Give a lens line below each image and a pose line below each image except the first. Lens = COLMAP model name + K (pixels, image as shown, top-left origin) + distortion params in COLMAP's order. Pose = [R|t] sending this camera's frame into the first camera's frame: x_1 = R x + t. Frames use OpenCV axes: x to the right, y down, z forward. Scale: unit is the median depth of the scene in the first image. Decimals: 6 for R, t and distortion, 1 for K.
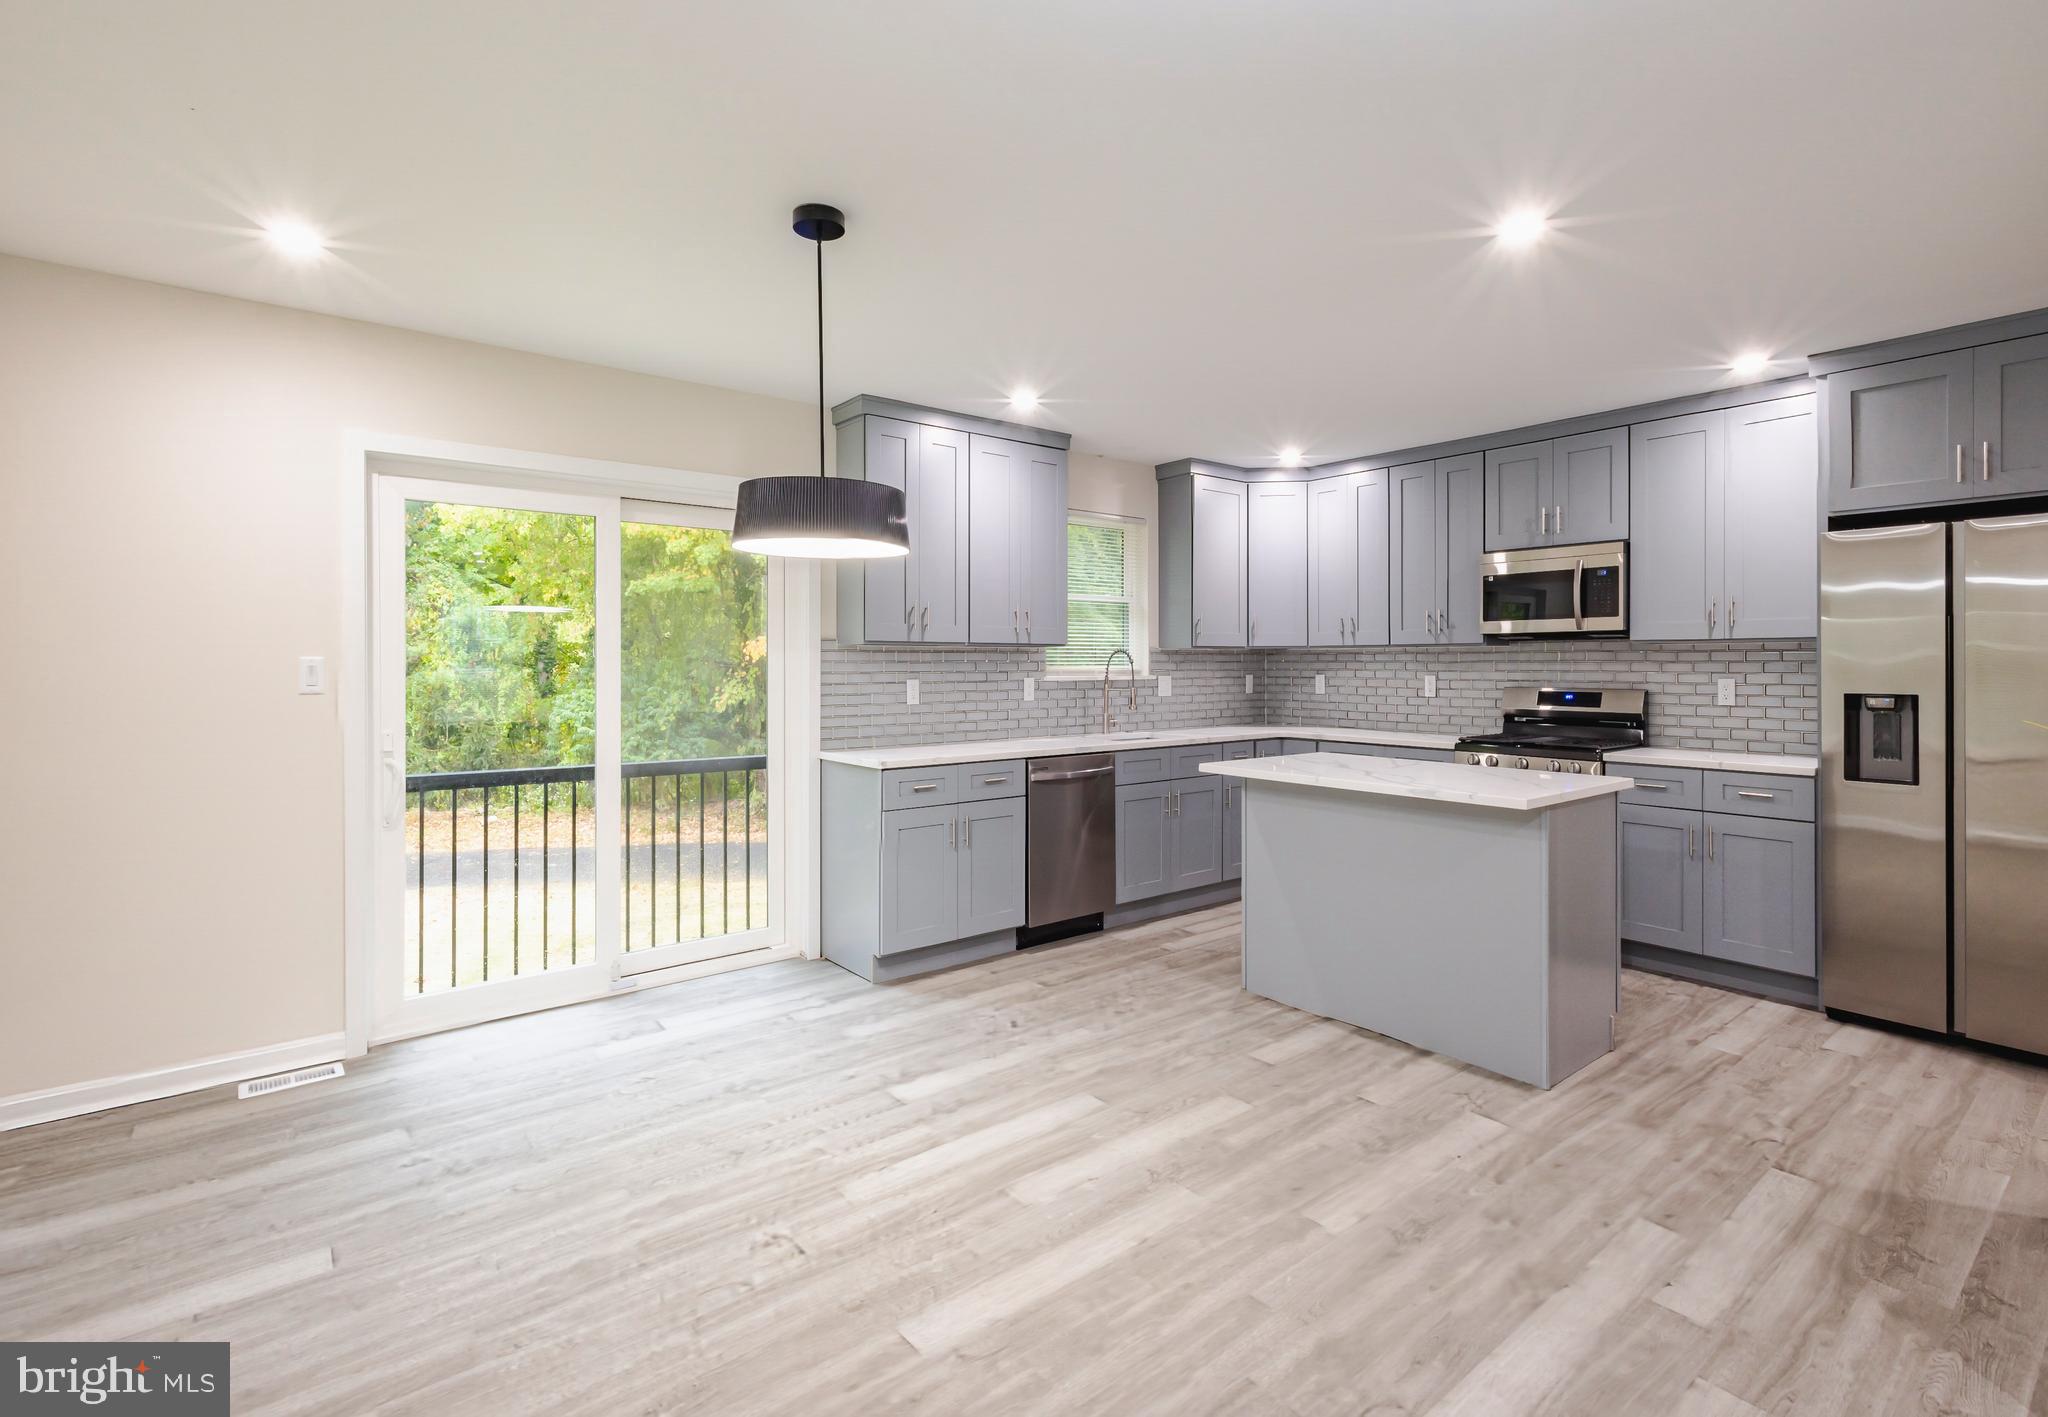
lens RADIAL K [[1012.2, 0, 1092.4], [0, 1012.2, 670.8], [0, 0, 1]] dist [0.007425, 0.001704]
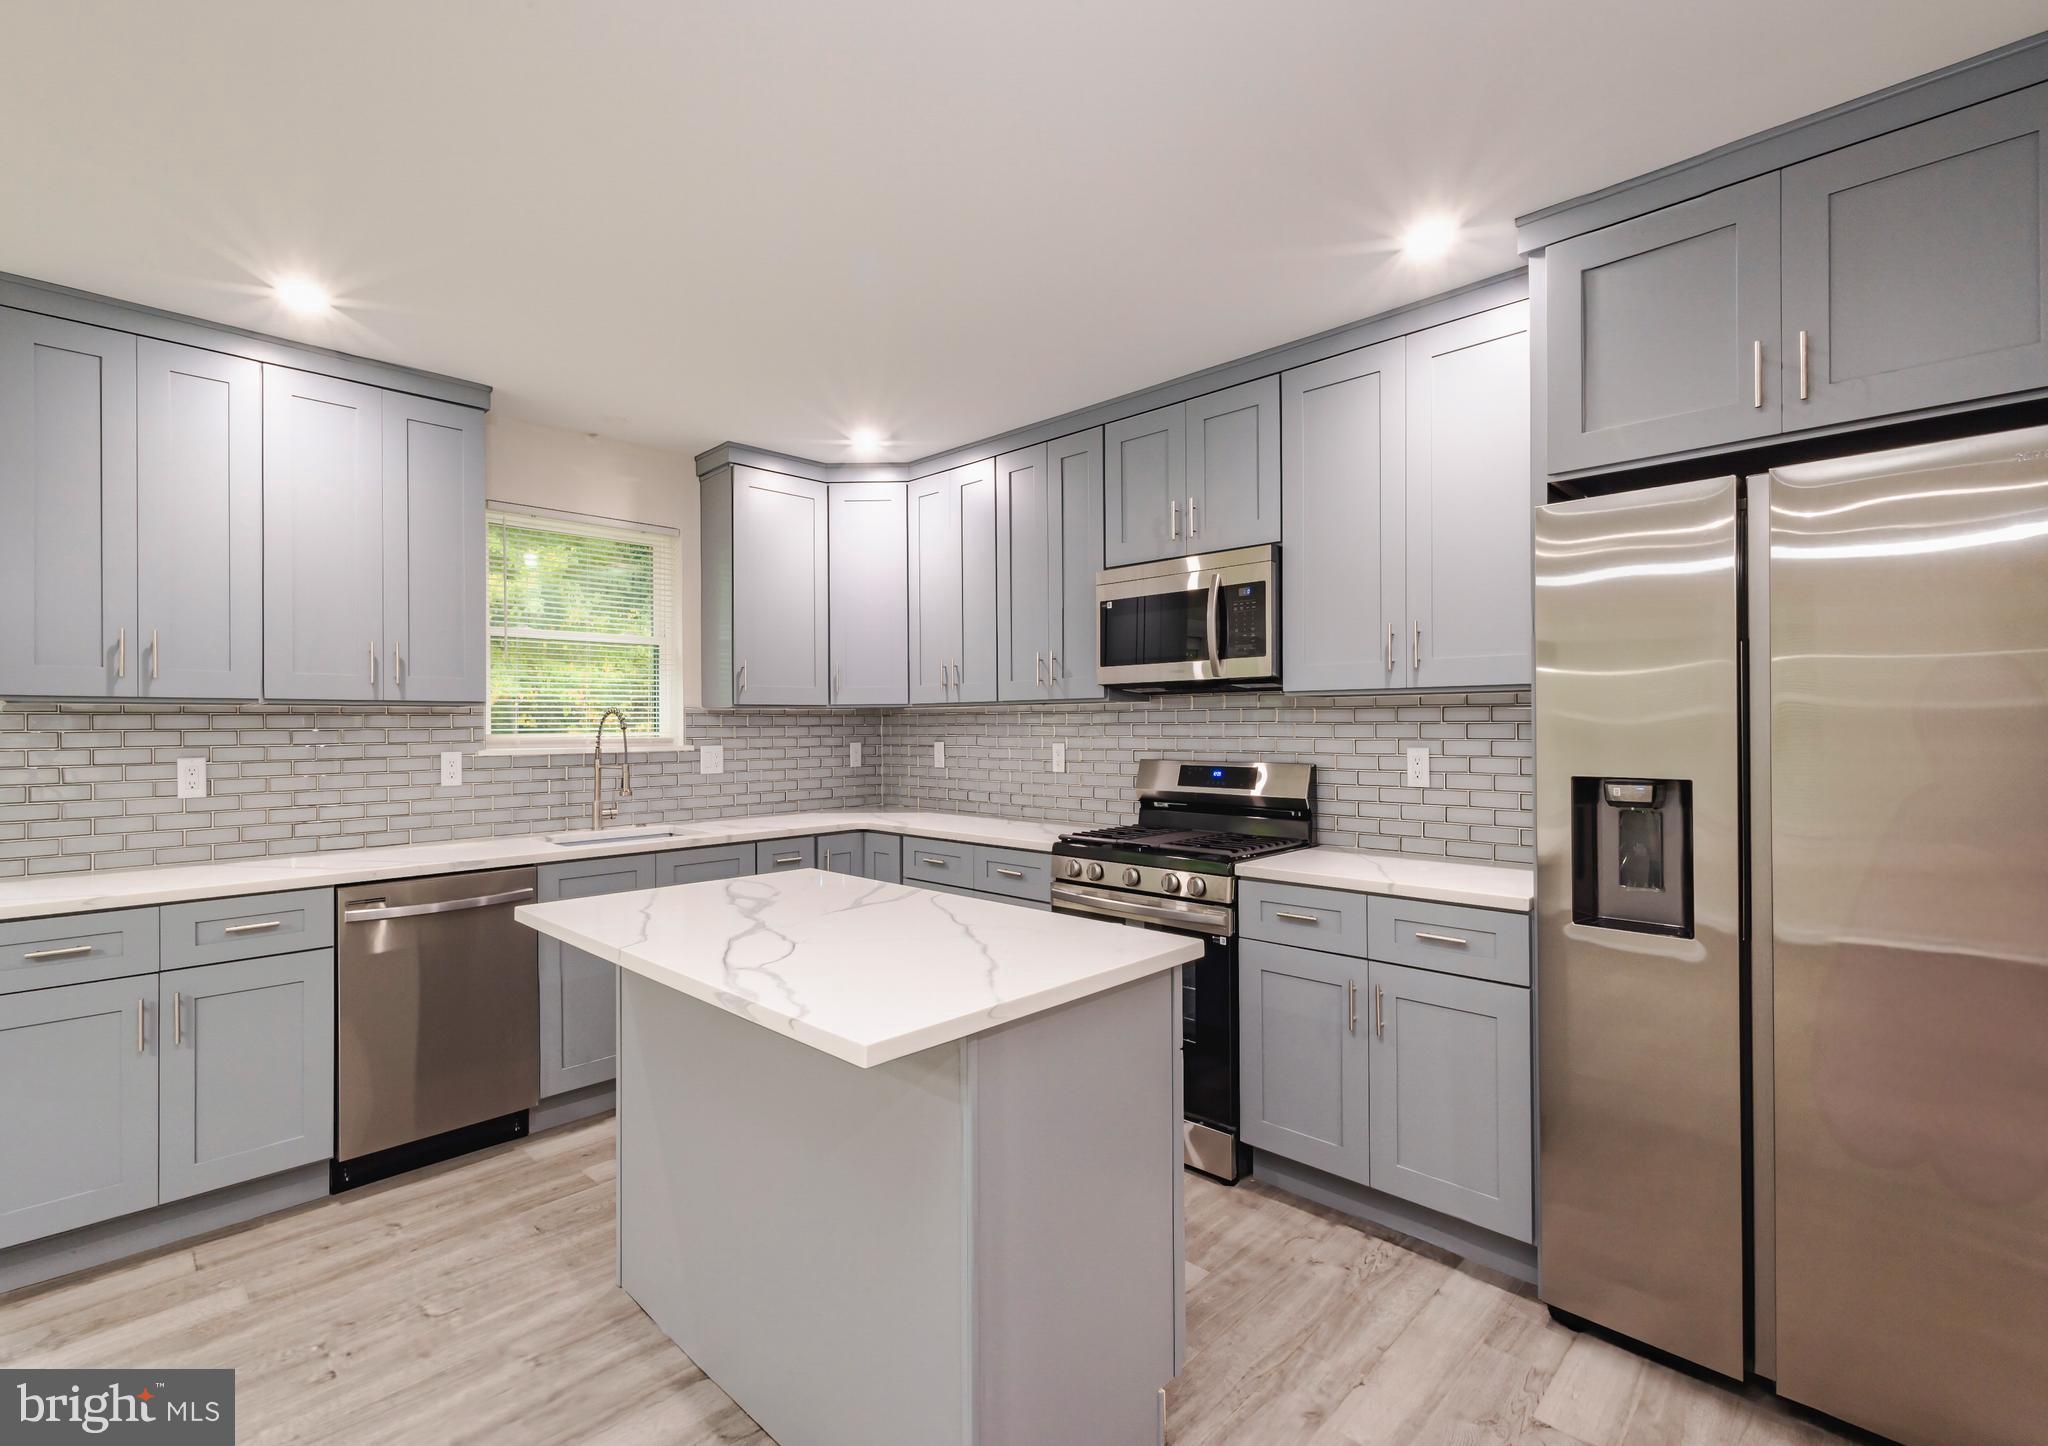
lens RADIAL K [[966.7, 0, 1011.9], [0, 966.7, 734.3], [0, 0, 1]] dist [0.012829, -0.000644]
pose [[0.996211, -0.006987, 0.086691, 0.318109], [0.006825, 0.999974, 0.002167, -0.004638], [-0.086704, -0.001568, 0.996233, 0.405161]]
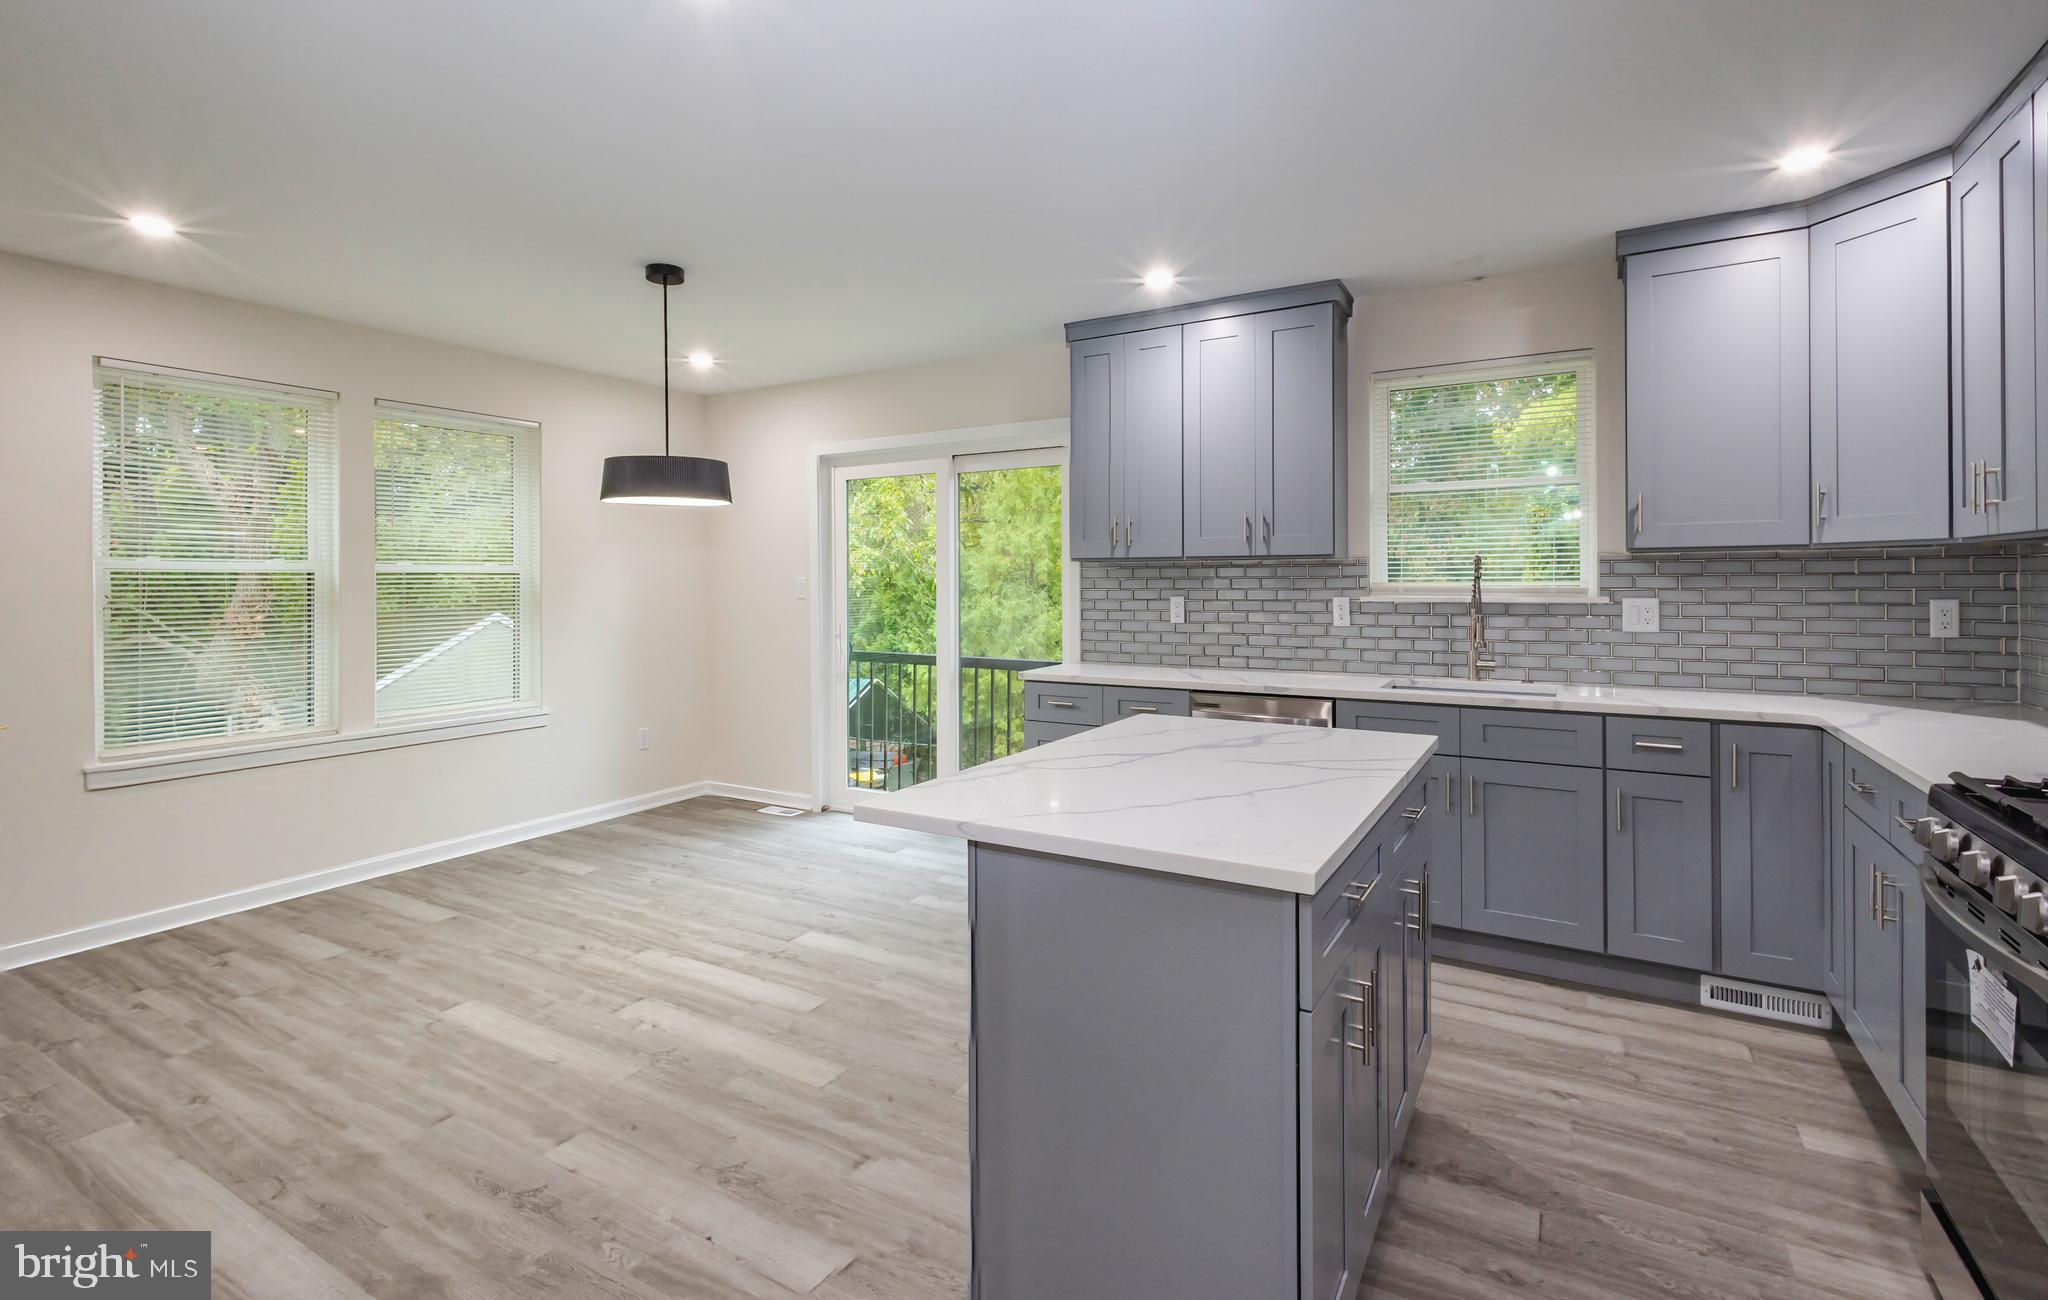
lens RADIAL K [[943.9, 0, 951.6], [0, 943.9, 586.5], [0, 0, 1]] dist [0.014413, -0.000994]
pose [[0.284174, 0.006886, -0.958748, 0.700314], [-0.001325, 0.999976, 0.006790, -0.007545], [0.958772, -0.000659, 0.284176, 0.626694]]
